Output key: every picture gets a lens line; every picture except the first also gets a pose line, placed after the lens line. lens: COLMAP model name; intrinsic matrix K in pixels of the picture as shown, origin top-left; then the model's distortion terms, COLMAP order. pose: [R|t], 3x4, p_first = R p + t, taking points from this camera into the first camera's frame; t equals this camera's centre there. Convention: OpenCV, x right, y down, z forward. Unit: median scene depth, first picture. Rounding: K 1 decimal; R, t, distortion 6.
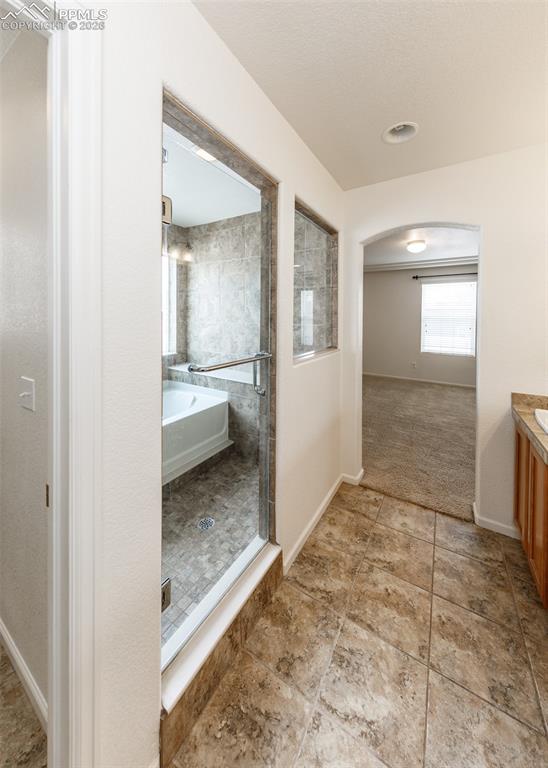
lens RADIAL K [[262.7, 0, 278.7], [0, 262.7, 350.5], [0, 0, 1]] dist [-0.008124, 0.000088]
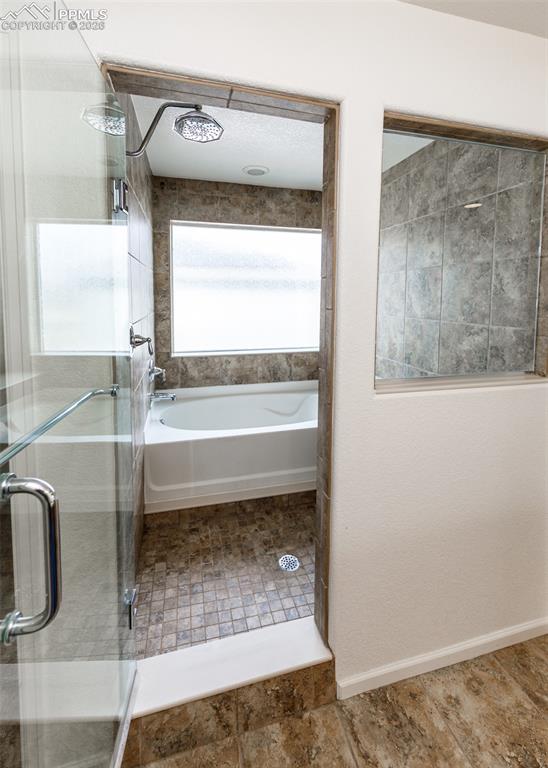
lens RADIAL K [[325.2, 0, 266.7], [0, 325.2, 353.8], [0, 0, 1]] dist [0.000747, -0.000518]
pose [[0.731069, 0.115201, -0.672507, 0.295366], [-0.094139, 0.993247, 0.067807, -0.053898], [0.675778, 0.013737, 0.736978, 0.205441]]
